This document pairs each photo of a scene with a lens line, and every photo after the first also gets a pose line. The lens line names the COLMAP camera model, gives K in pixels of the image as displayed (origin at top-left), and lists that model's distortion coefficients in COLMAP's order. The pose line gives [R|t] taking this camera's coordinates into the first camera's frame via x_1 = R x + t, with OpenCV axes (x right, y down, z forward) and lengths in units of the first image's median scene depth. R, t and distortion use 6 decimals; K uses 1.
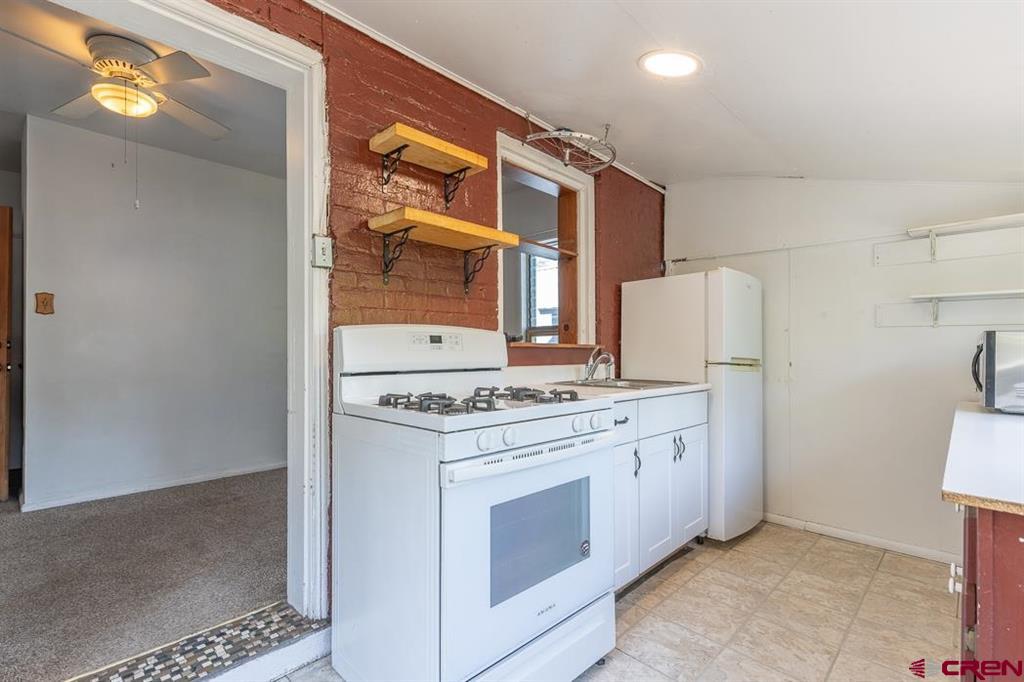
lens RADIAL K [[476.3, 0, 510.9], [0, 476.3, 345.0], [0, 0, 1]] dist [0.015569, -0.001301]
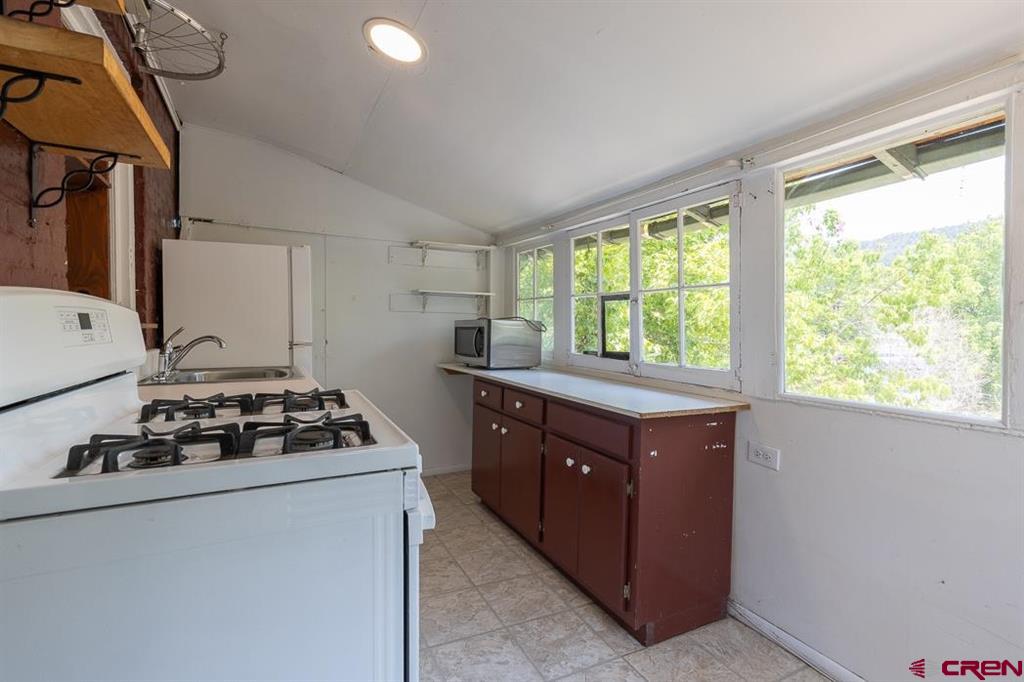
lens RADIAL K [[476.3, 0, 510.9], [0, 476.3, 334.0], [0, 0, 1]] dist [0.015569, -0.001301]
pose [[0.335767, -0.016082, 0.941808, -0.347634], [-0.016553, 0.999599, 0.022970, -0.011855], [-0.941800, -0.023302, 0.335366, 0.291526]]
